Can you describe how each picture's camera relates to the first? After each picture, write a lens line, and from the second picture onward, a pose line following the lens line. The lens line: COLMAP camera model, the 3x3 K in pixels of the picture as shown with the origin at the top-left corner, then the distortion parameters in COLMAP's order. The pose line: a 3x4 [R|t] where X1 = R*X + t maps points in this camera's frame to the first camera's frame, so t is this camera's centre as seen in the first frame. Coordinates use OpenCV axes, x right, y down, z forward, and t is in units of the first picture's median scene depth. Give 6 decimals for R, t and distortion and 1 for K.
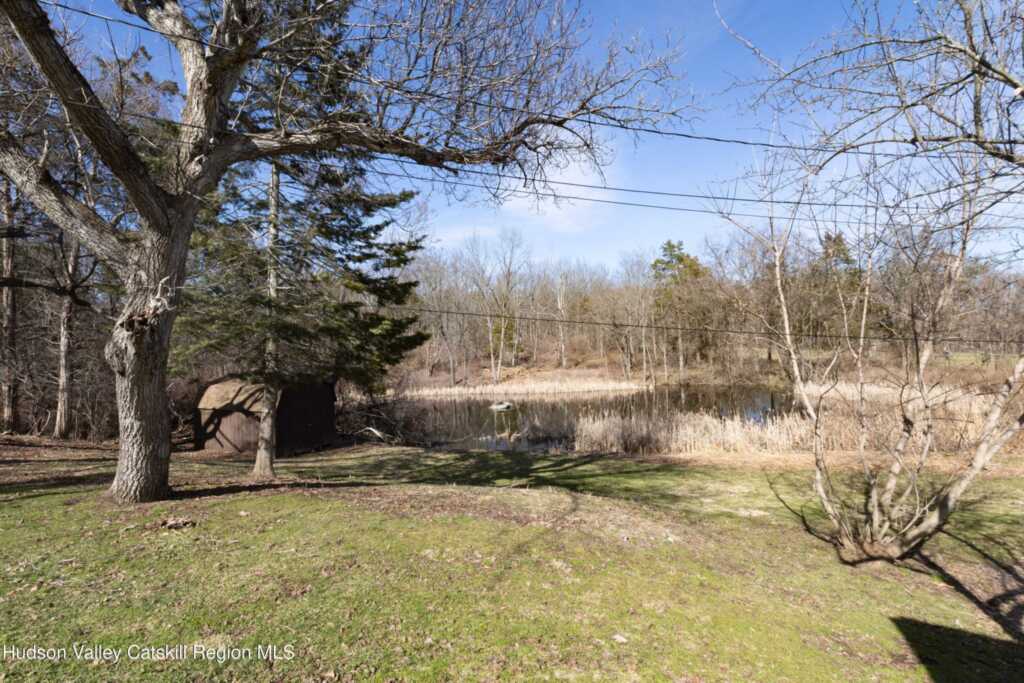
lens RADIAL K [[492.9, 0, 512.0], [0, 492.9, 341.5], [0, 0, 1]] dist [0.002999, 0.000290]
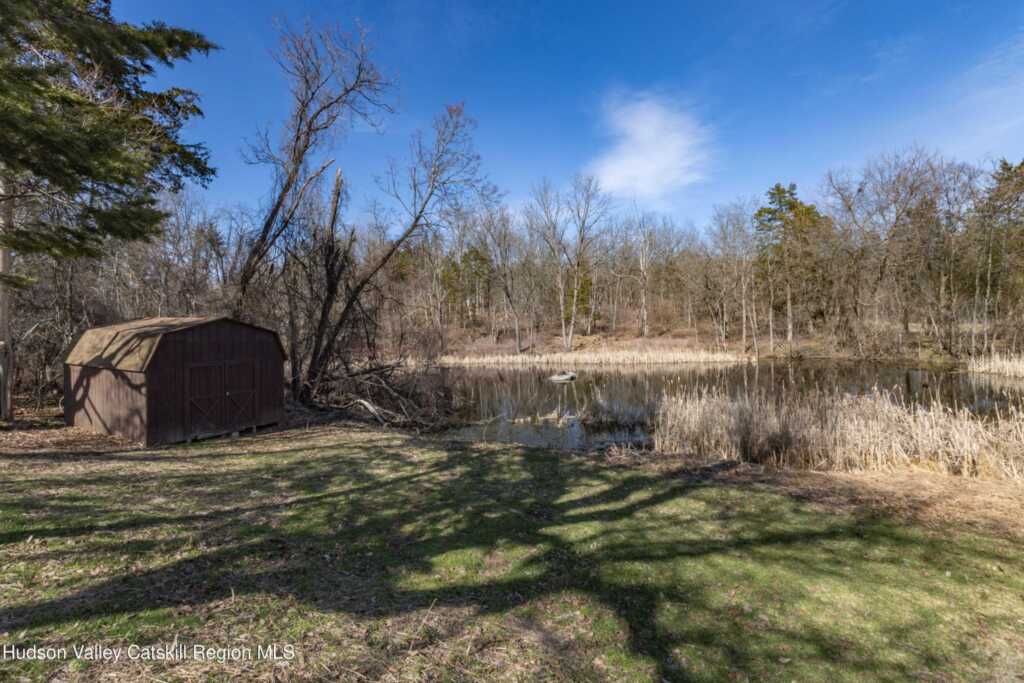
lens RADIAL K [[477.5, 0, 524.4], [0, 477.5, 327.6], [0, 0, 1]] dist [0.003857, -0.001400]
pose [[0.988998, 0.013067, -0.147351, 0.020112], [-0.009428, 0.999634, 0.025368, 0.021469], [0.147628, -0.023699, 0.988759, 0.149499]]
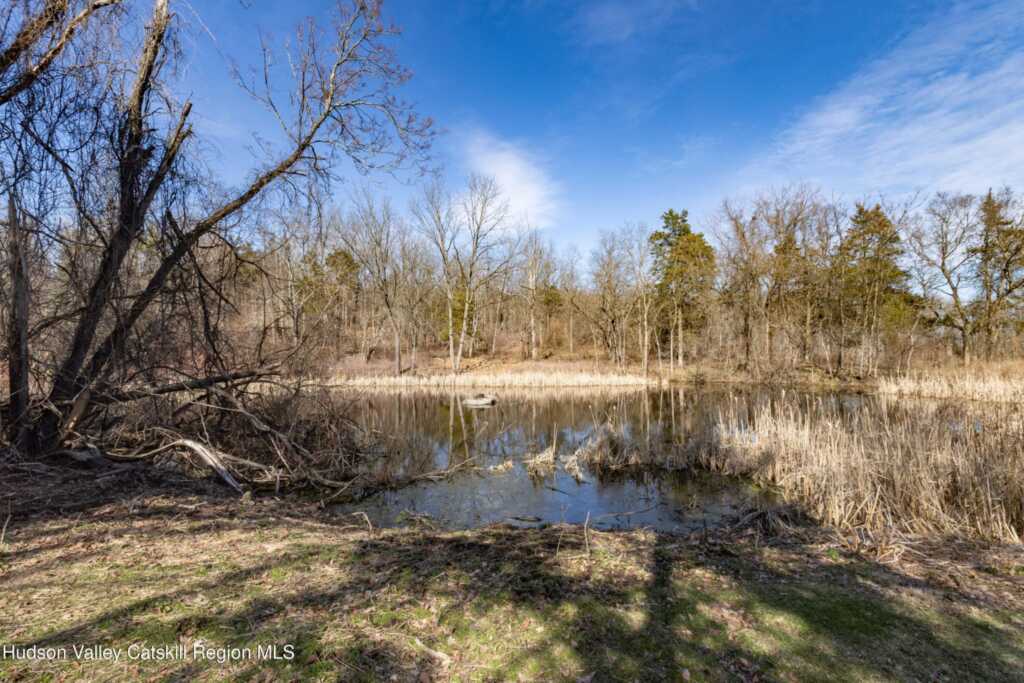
lens RADIAL K [[477.5, 0, 524.4], [0, 477.5, 327.6], [0, 0, 1]] dist [0.003857, -0.001400]
pose [[0.987391, 0.045894, 0.151498, -0.045537], [-0.039952, 0.998317, -0.042037, 0.042830], [-0.153173, 0.035455, 0.987563, 0.266902]]
